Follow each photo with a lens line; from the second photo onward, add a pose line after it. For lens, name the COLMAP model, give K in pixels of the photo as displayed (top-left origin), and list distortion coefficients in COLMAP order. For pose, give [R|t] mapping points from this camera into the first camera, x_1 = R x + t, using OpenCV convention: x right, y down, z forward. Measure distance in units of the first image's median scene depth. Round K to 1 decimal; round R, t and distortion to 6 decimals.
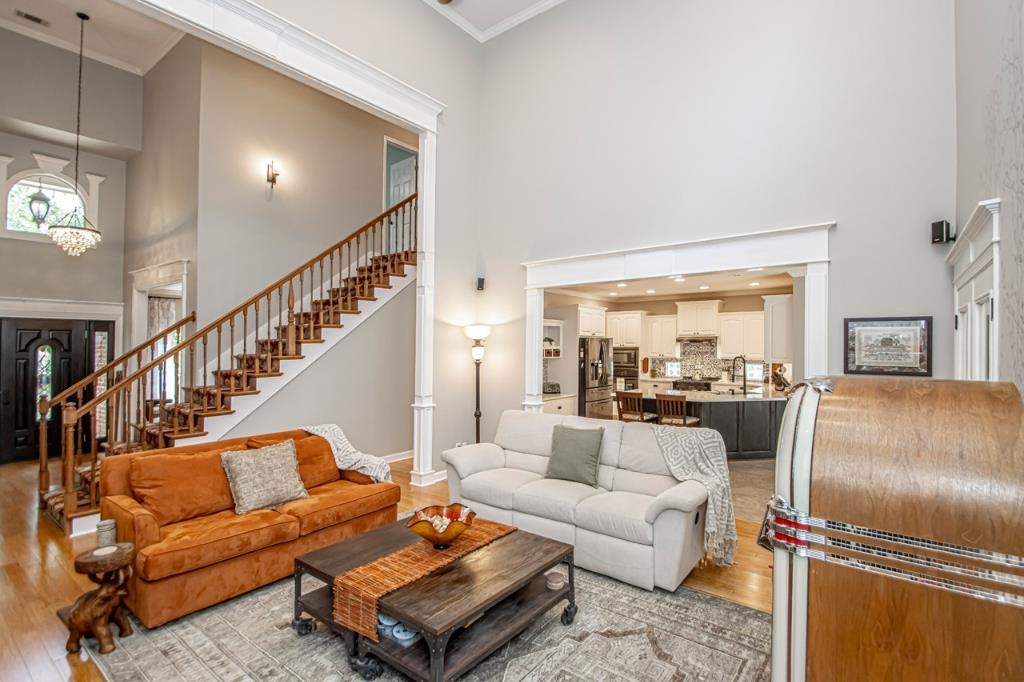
lens RADIAL K [[481.1, 0, 517.0], [0, 481.1, 344.5], [0, 0, 1]] dist [-0.002890, -0.000361]
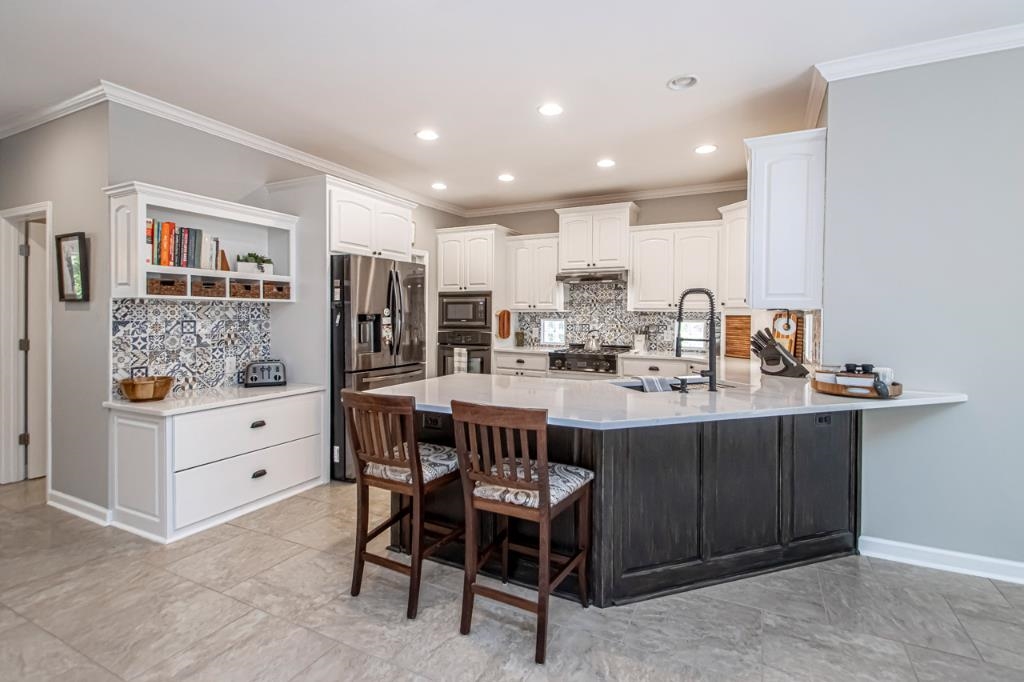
lens RADIAL K [[481.1, 0, 512.1], [0, 481.1, 317.5], [0, 0, 1]] dist [-0.002890, -0.000361]
pose [[0.983255, 0.001383, 0.182232, 0.183392], [-0.002348, 0.999984, 0.005081, 0.034081], [-0.182222, -0.005423, 0.983242, 0.475265]]
